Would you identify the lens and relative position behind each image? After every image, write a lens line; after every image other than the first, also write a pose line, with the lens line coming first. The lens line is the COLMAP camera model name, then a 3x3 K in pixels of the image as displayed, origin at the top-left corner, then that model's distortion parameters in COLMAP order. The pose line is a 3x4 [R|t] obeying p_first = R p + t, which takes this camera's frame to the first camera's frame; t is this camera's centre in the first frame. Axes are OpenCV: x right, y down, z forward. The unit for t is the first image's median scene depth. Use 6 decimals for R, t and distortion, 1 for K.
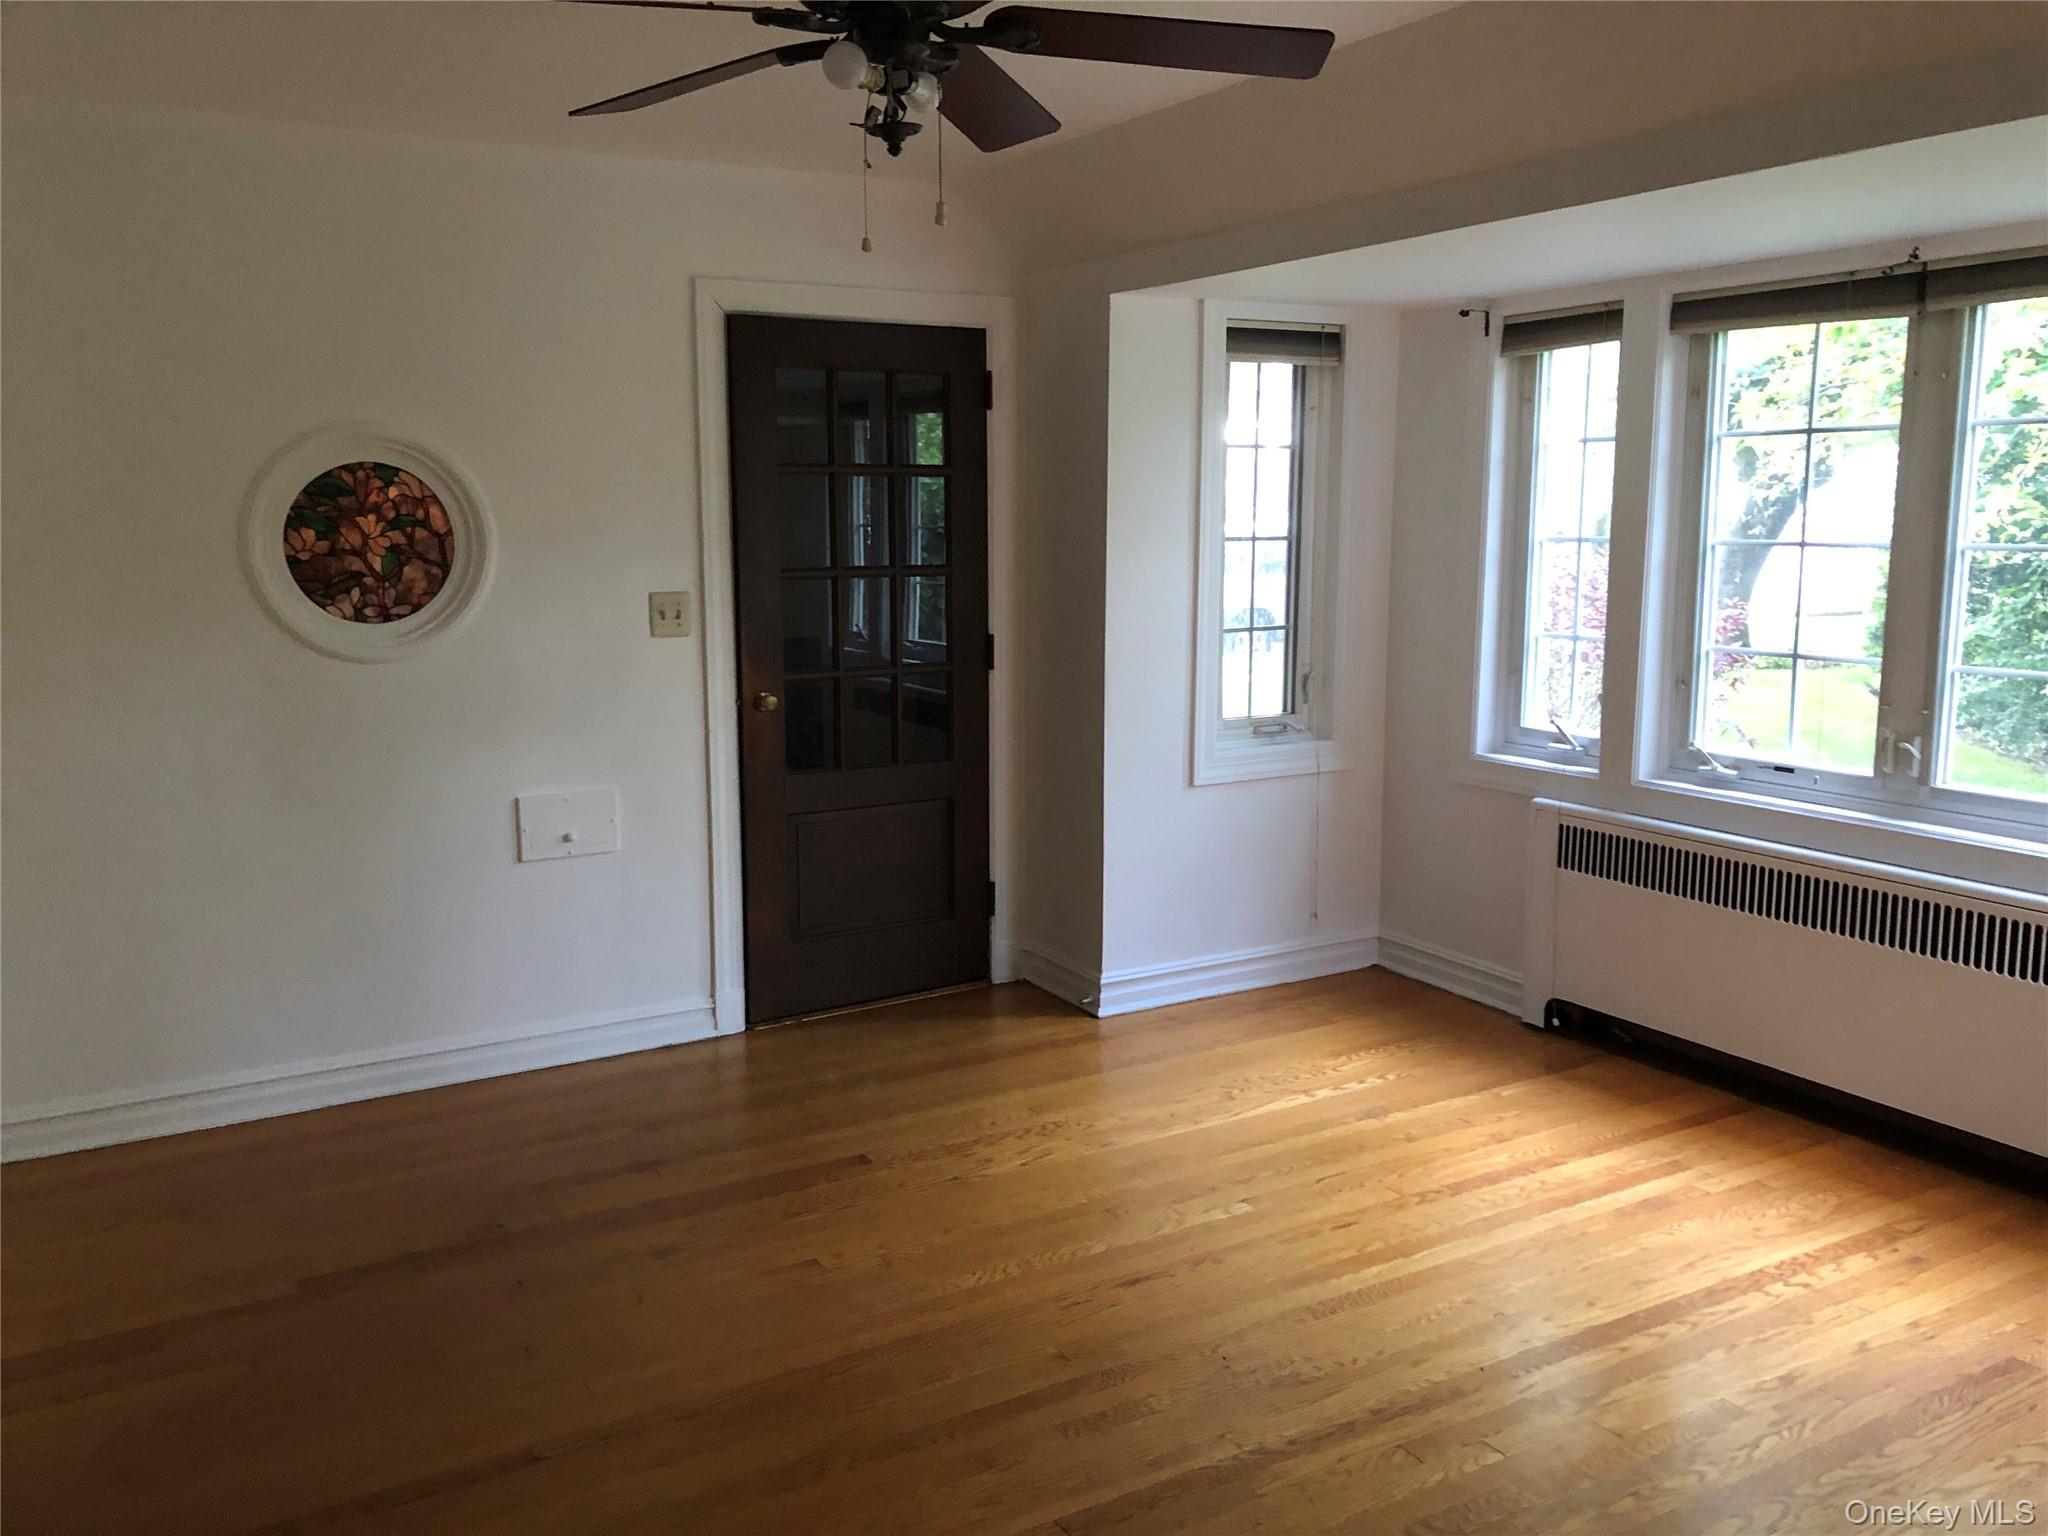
lens RADIAL K [[1680.4, 0, 1024.0], [0, 1680.4, 768.0], [0, 0, 1]] dist [0.065837, -0.127611]
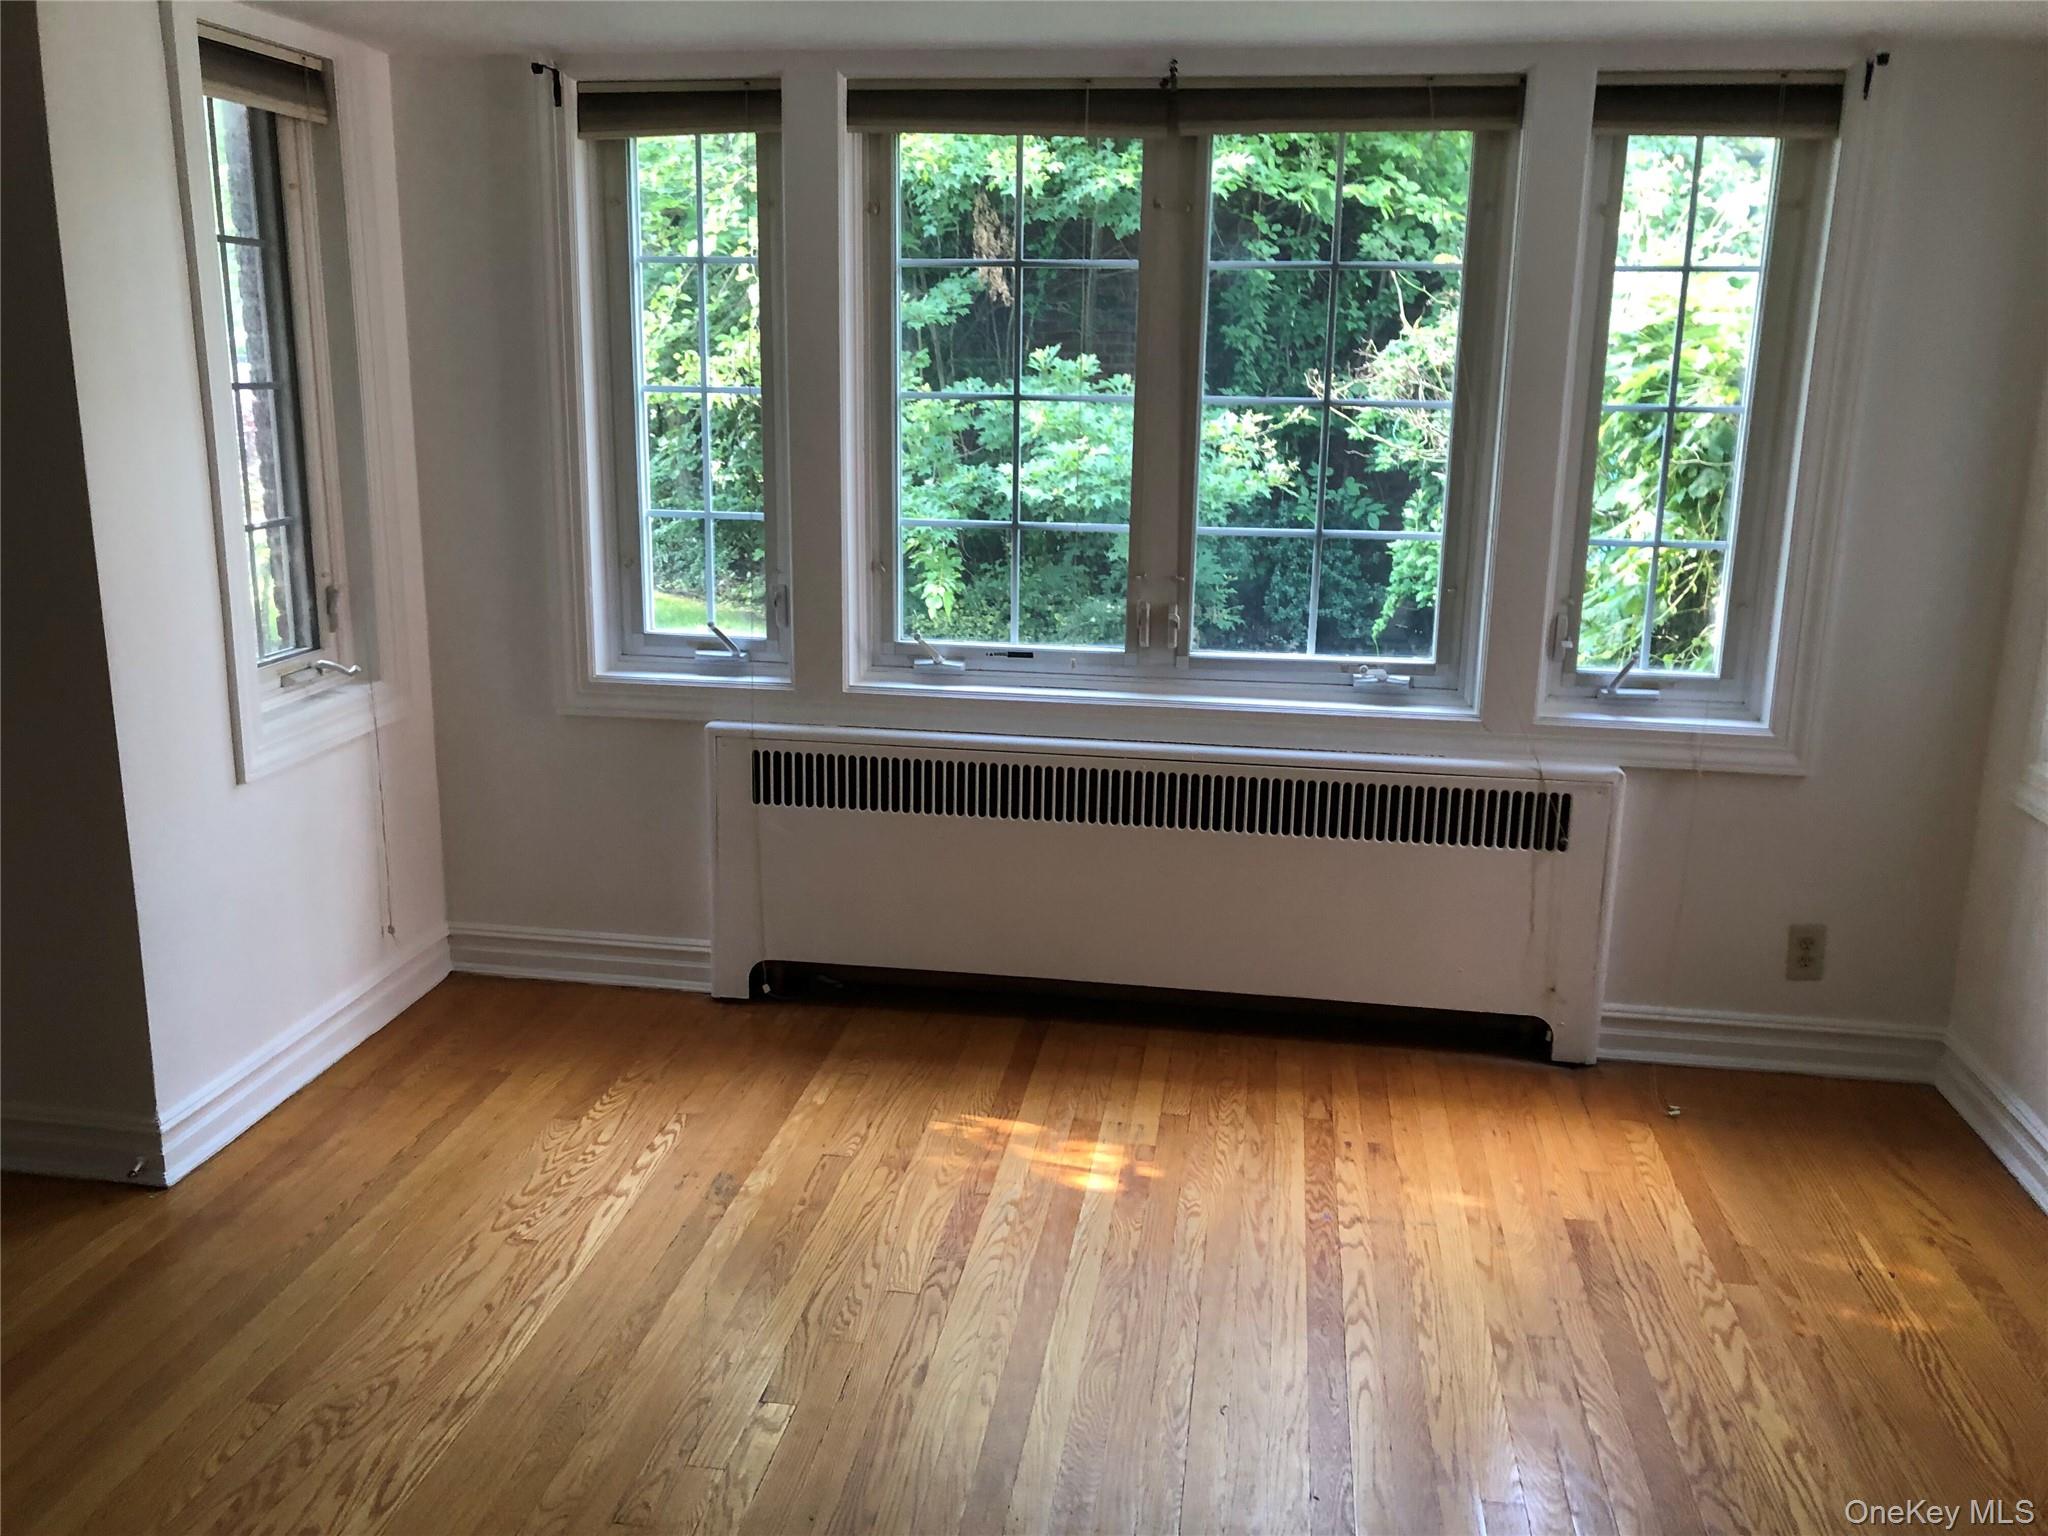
lens RADIAL K [[1680.4, 0, 1024.0], [0, 1680.4, 768.0], [0, 0, 1]] dist [0.065837, -0.127611]
pose [[0.619766, -0.174417, 0.765159, -0.226656], [0.101604, 0.984617, 0.142145, -0.062037], [-0.778182, -0.010353, 0.627954, 0.412516]]
